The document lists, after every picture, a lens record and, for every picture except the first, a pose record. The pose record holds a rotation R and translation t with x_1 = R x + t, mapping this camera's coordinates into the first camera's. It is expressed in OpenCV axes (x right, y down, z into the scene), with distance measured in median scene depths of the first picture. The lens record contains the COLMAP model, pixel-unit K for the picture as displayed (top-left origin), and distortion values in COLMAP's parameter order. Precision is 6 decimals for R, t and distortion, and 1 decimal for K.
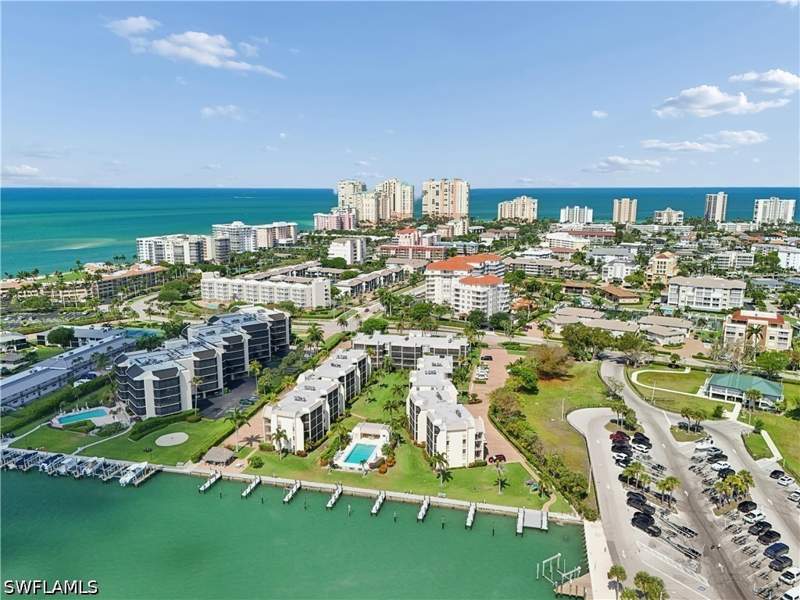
lens RADIAL K [[606.6, 0, 400.0], [0, 606.6, 300.0], [0, 0, 1]] dist [0.046922, -0.002162]
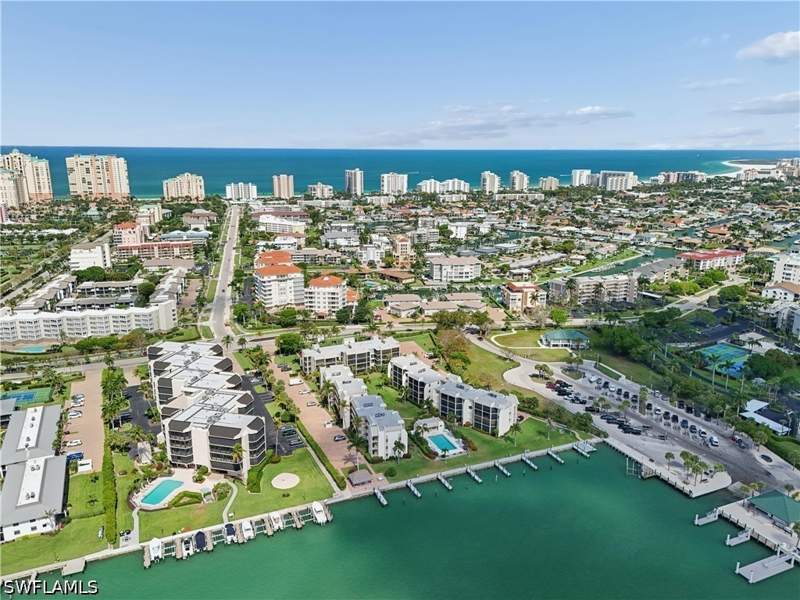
lens RADIAL K [[606.6, 0, 400.0], [0, 606.6, 300.0], [0, 0, 1]] dist [0.046922, -0.002162]
pose [[0.793057, -0.145285, 0.591568, -0.414798], [0.106156, 0.989244, 0.100638, -0.093195], [-0.599826, -0.017013, 0.799949, 0.002658]]
